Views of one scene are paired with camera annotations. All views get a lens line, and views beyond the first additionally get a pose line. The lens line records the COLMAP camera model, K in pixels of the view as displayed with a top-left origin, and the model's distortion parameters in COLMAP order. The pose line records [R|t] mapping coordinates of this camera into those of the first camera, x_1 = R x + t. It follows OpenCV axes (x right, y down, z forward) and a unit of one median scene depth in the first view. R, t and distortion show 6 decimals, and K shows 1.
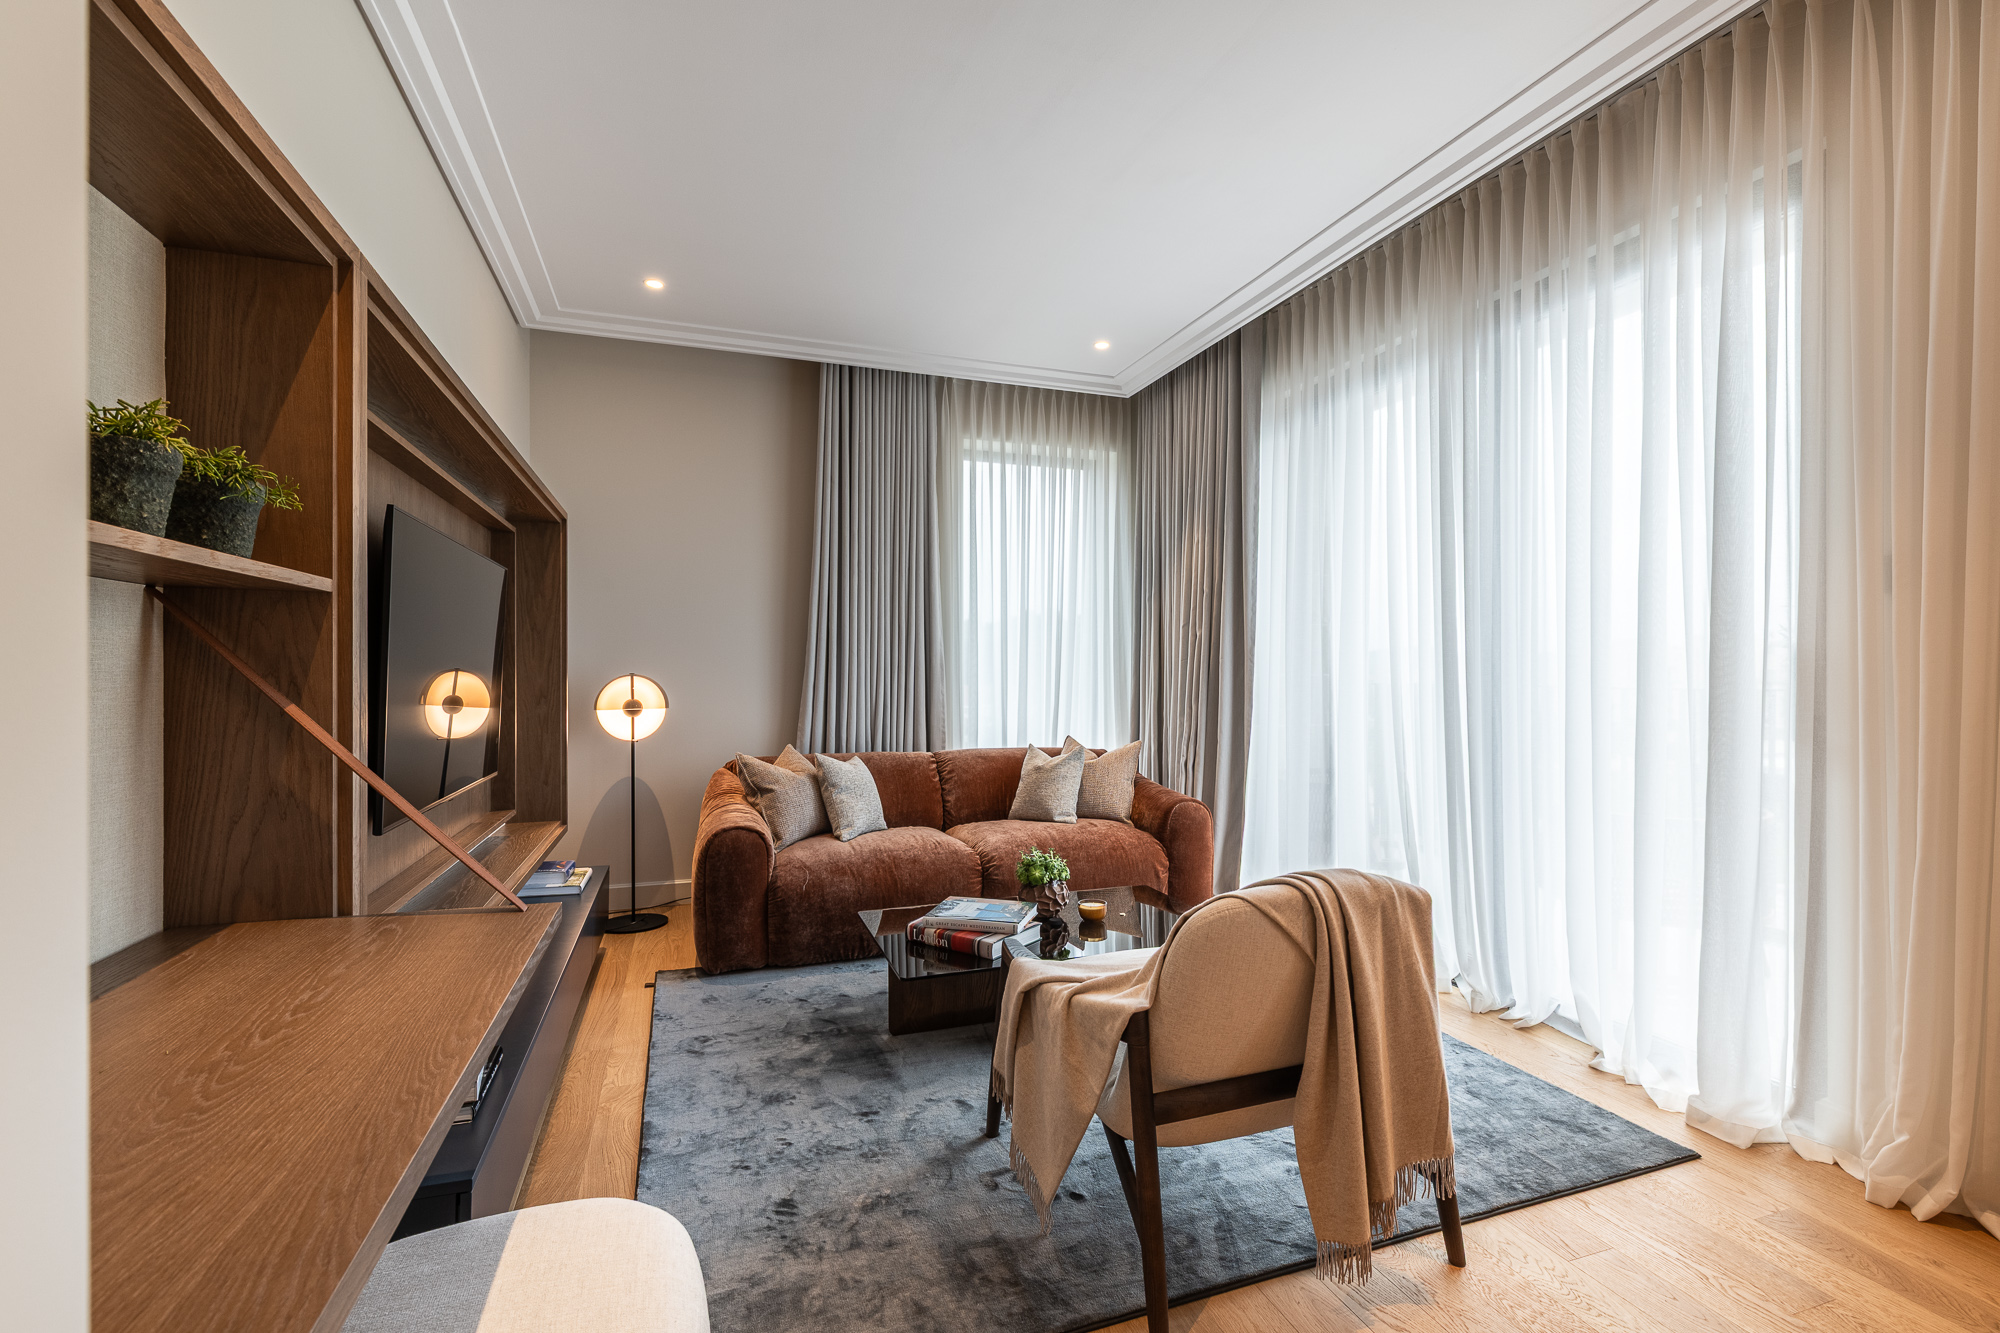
lens RADIAL K [[896.1, 0, 1015.3], [0, 896.1, 668.0], [0, 0, 1]] dist [-0.002424, 0.001753]
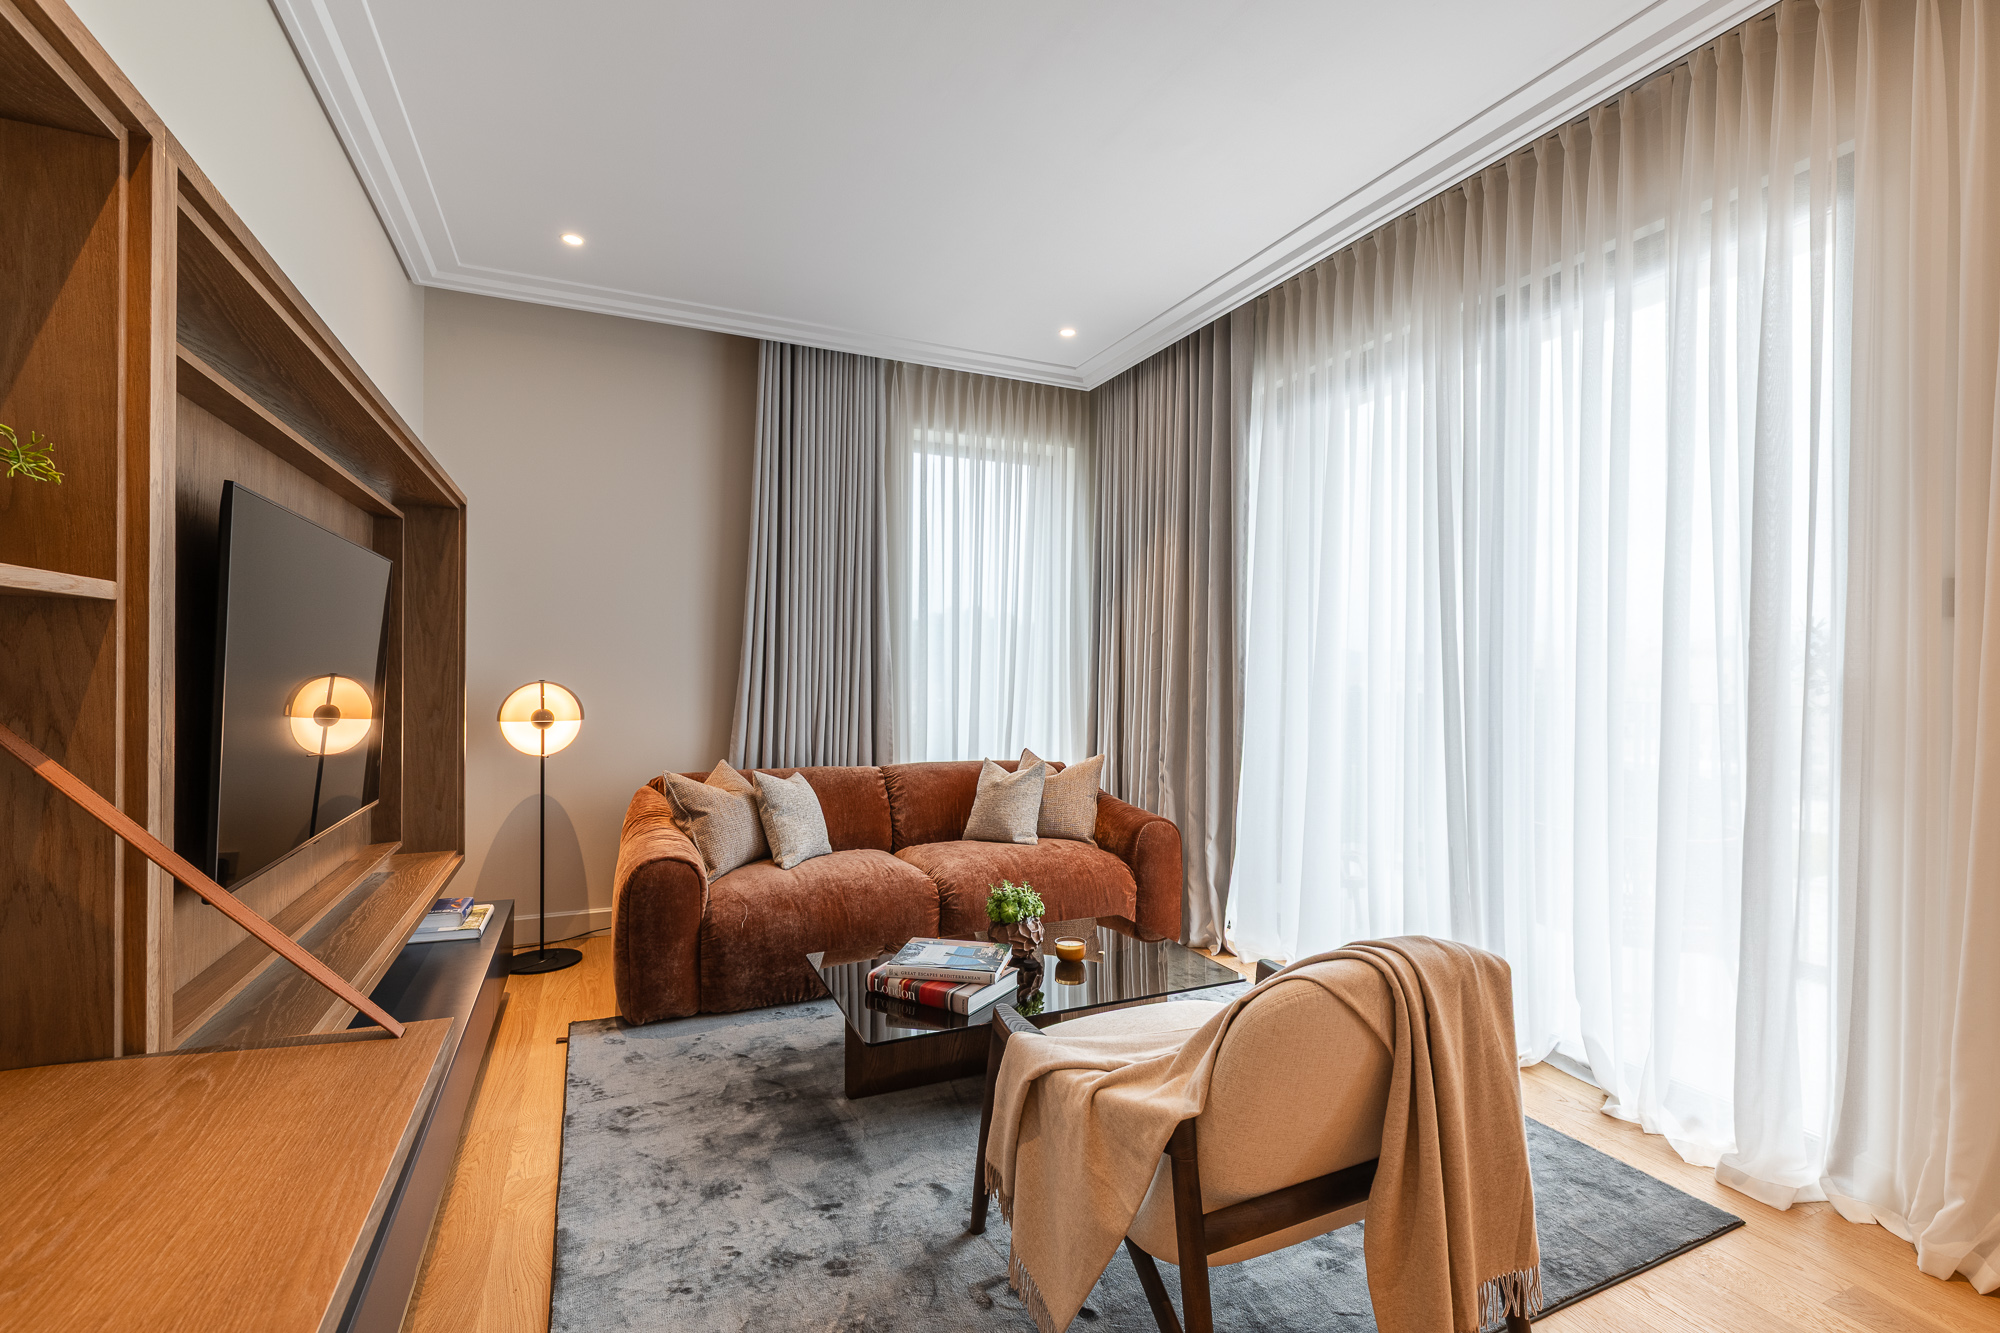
lens RADIAL K [[896.1, 0, 1015.3], [0, 896.1, 668.0], [0, 0, 1]] dist [-0.002424, 0.001753]
pose [[0.996293, 0.008655, 0.085591, -0.049106], [-0.008918, 0.999957, 0.002685, -0.016866], [-0.085564, -0.003438, 0.996327, 0.100188]]
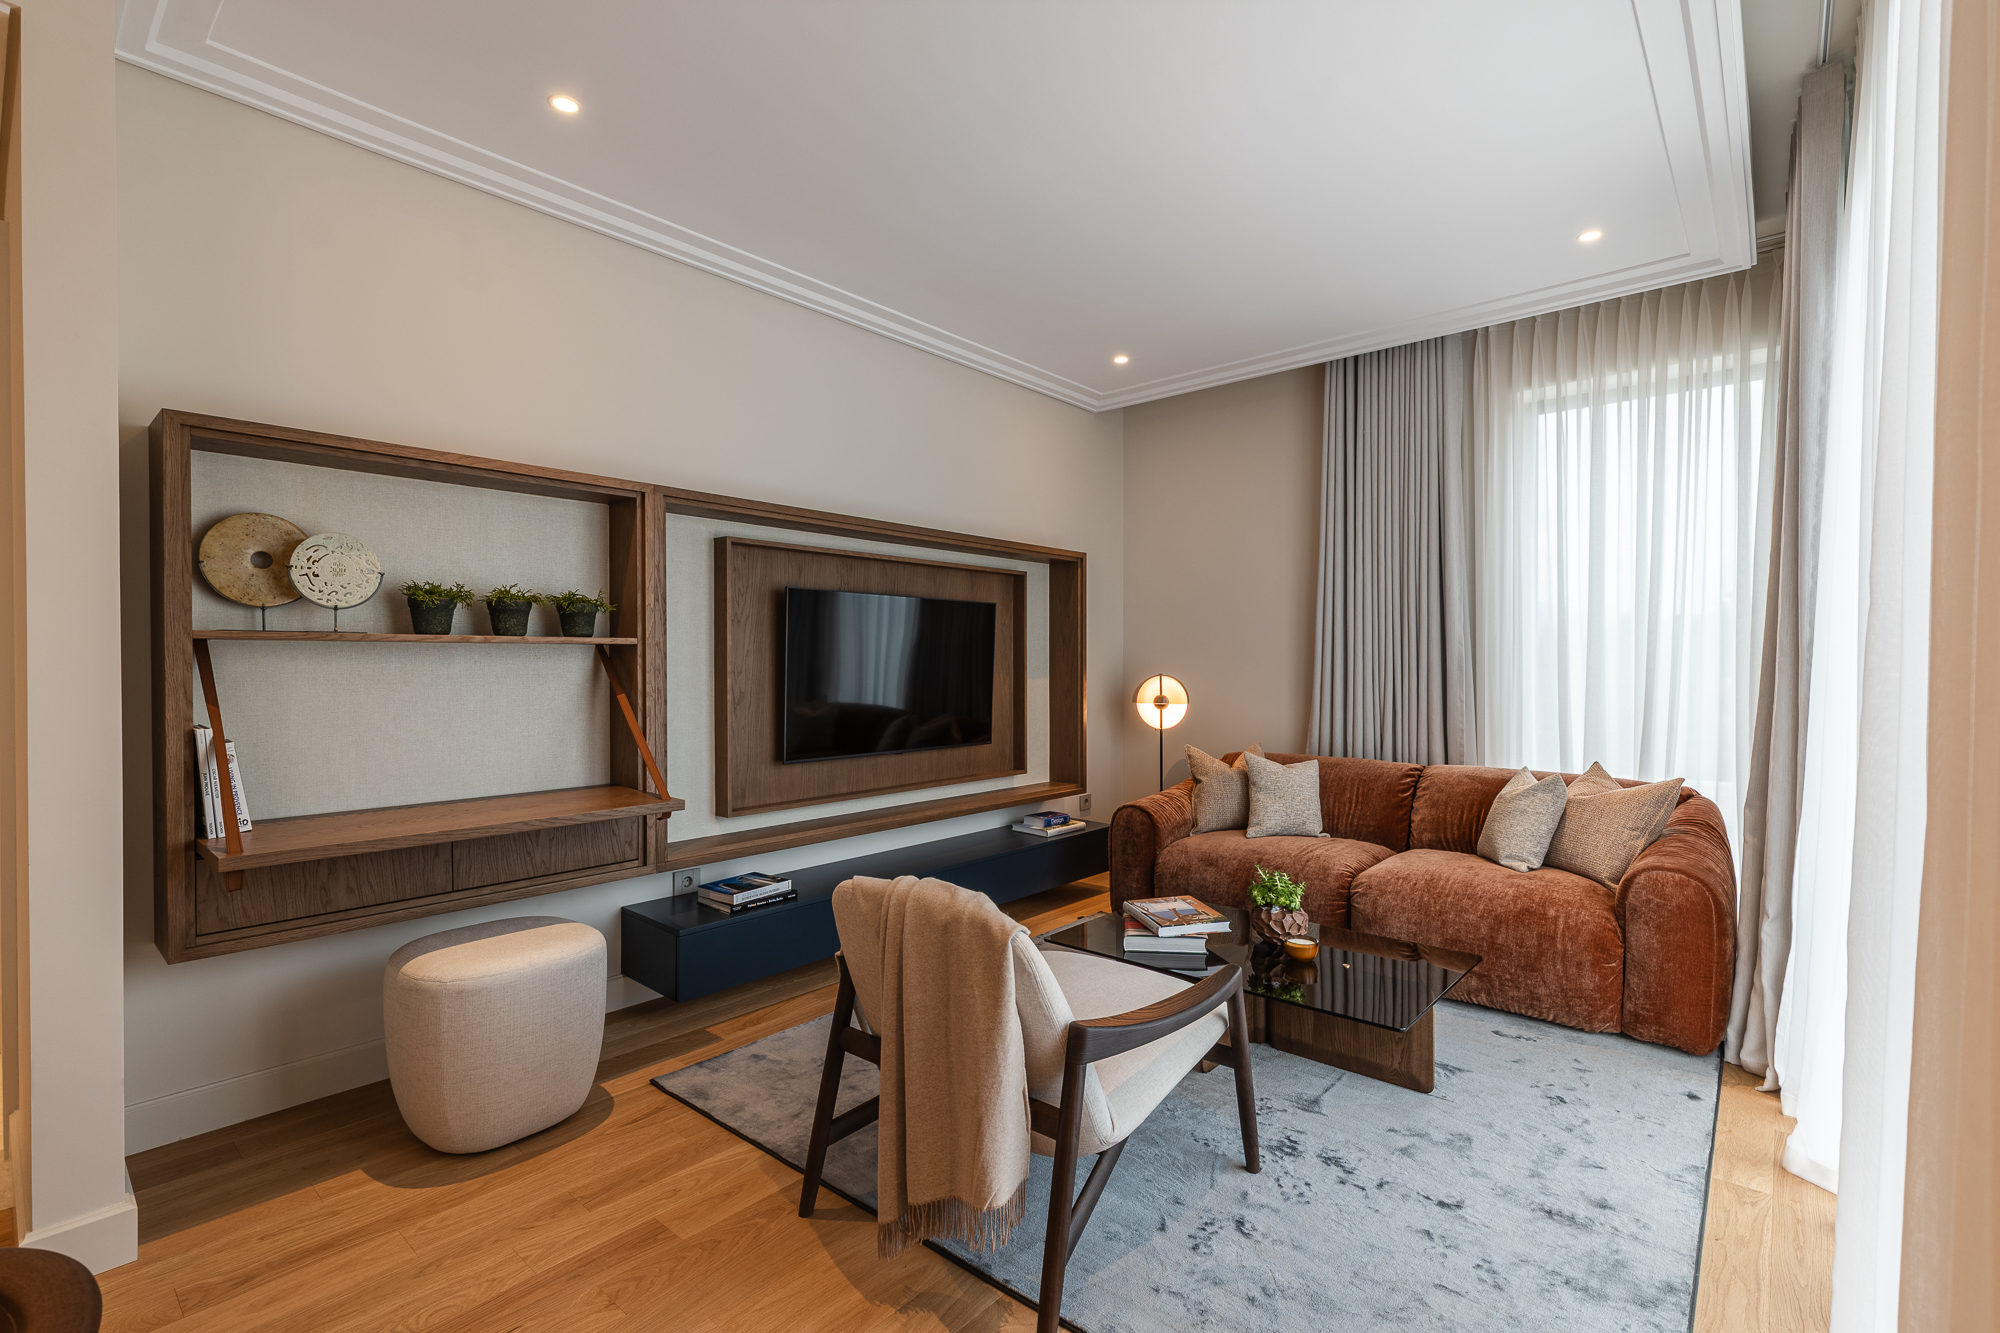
lens RADIAL K [[889.1, 0, 1013.8], [0, 889.1, 669.5], [0, 0, 1]] dist [0.001839, -0.000304]
pose [[0.493510, 0.006692, -0.869714, 0.703181], [0.004071, 0.999942, 0.010004, -0.017307], [0.869731, -0.008477, 0.493454, 0.311436]]
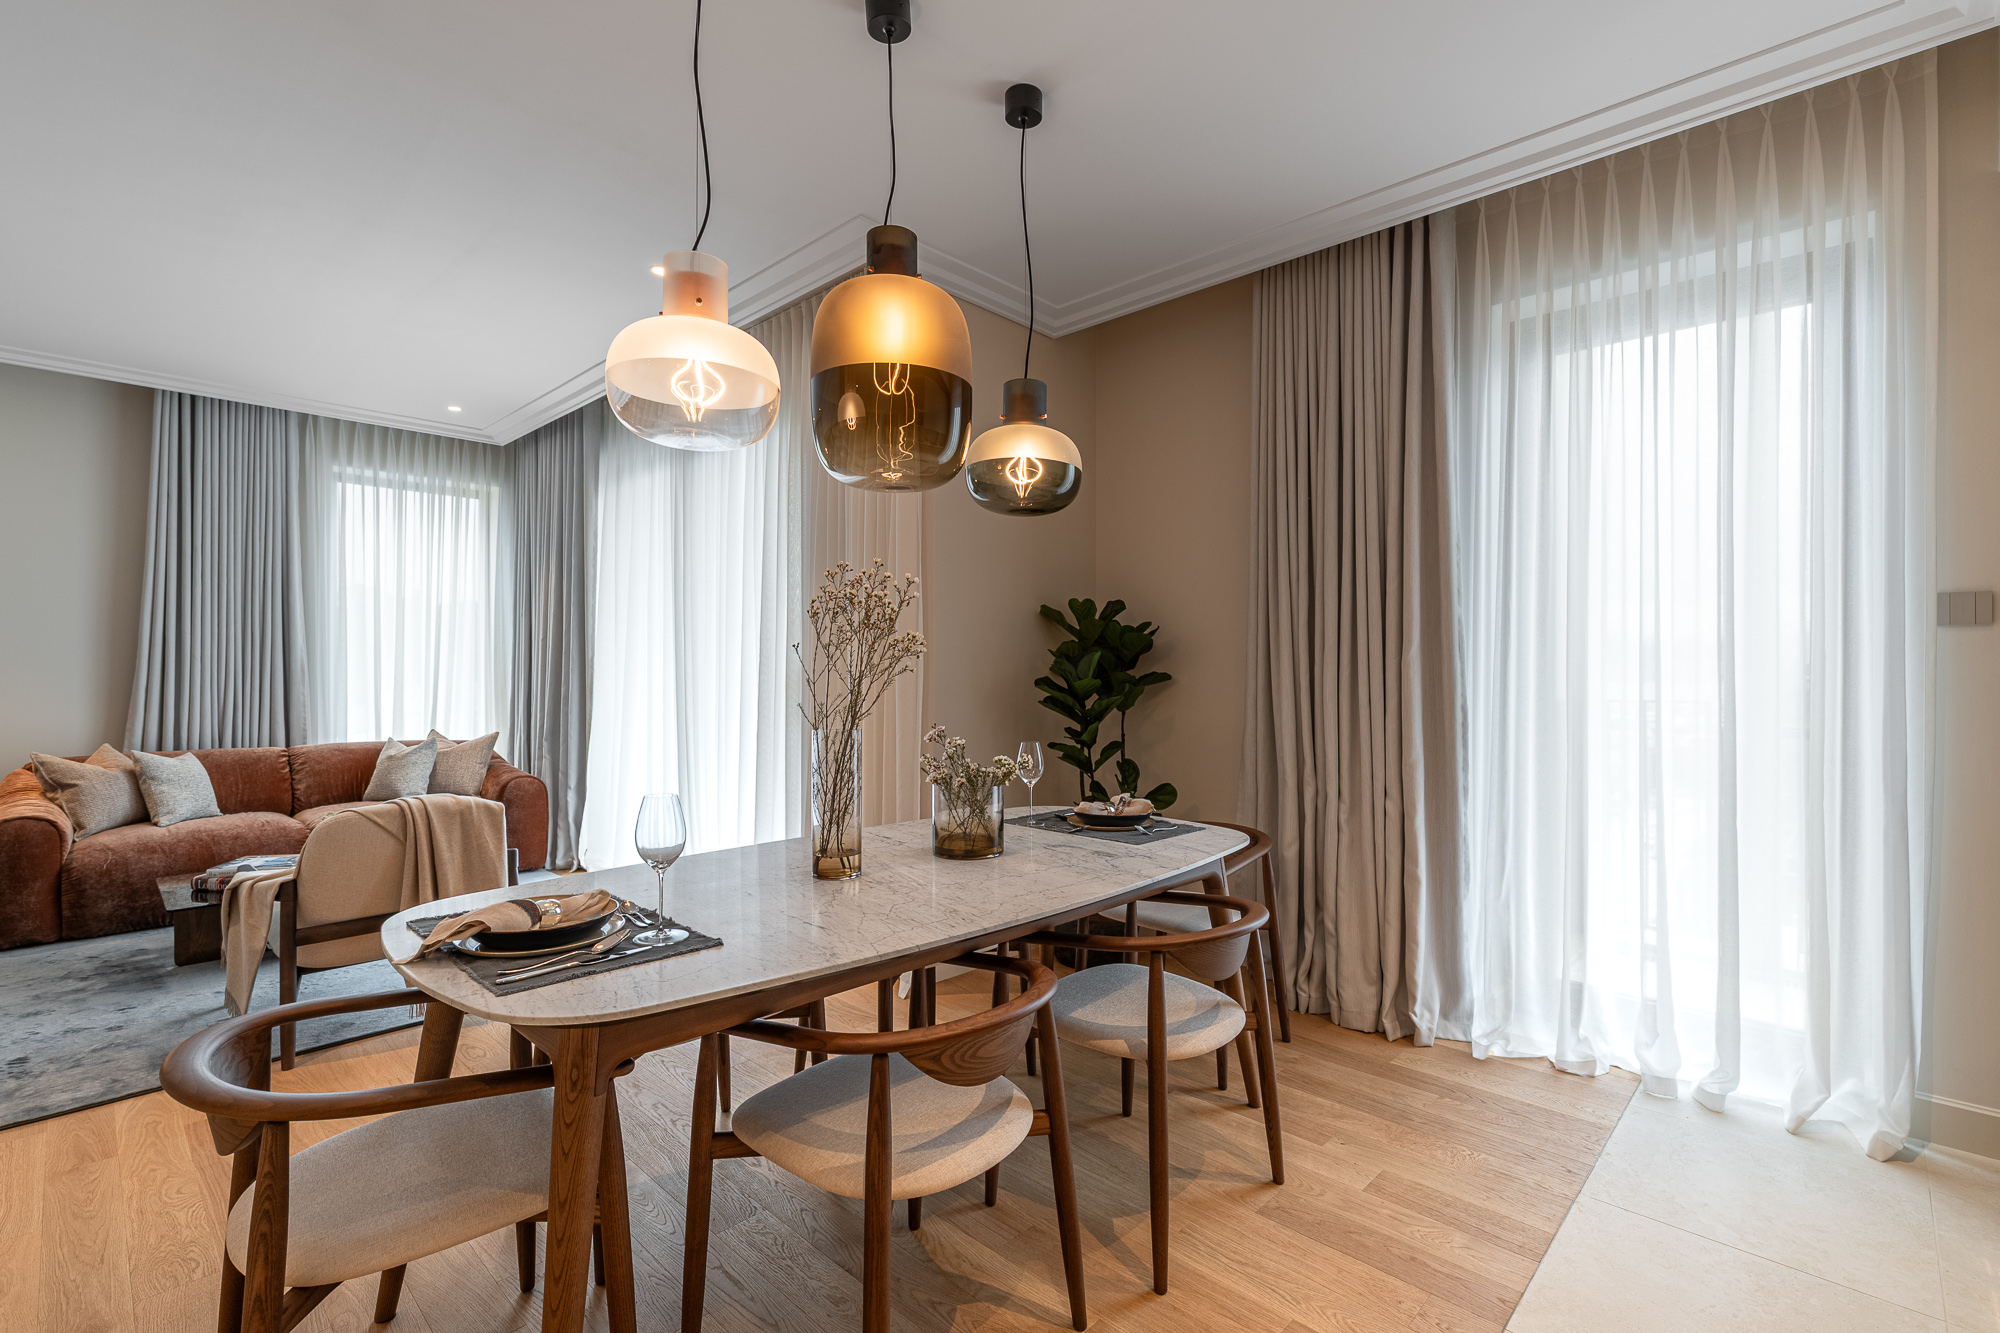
lens RADIAL K [[905.1, 0, 1010.8], [0, 905.1, 673.5], [0, 0, 1]] dist [0.001425, 0.000551]
pose [[0.896643, 0.001238, 0.442753, 0.321566], [-0.005631, 0.999947, 0.008610, -0.019179], [-0.442719, -0.010213, 0.896602, -0.609392]]
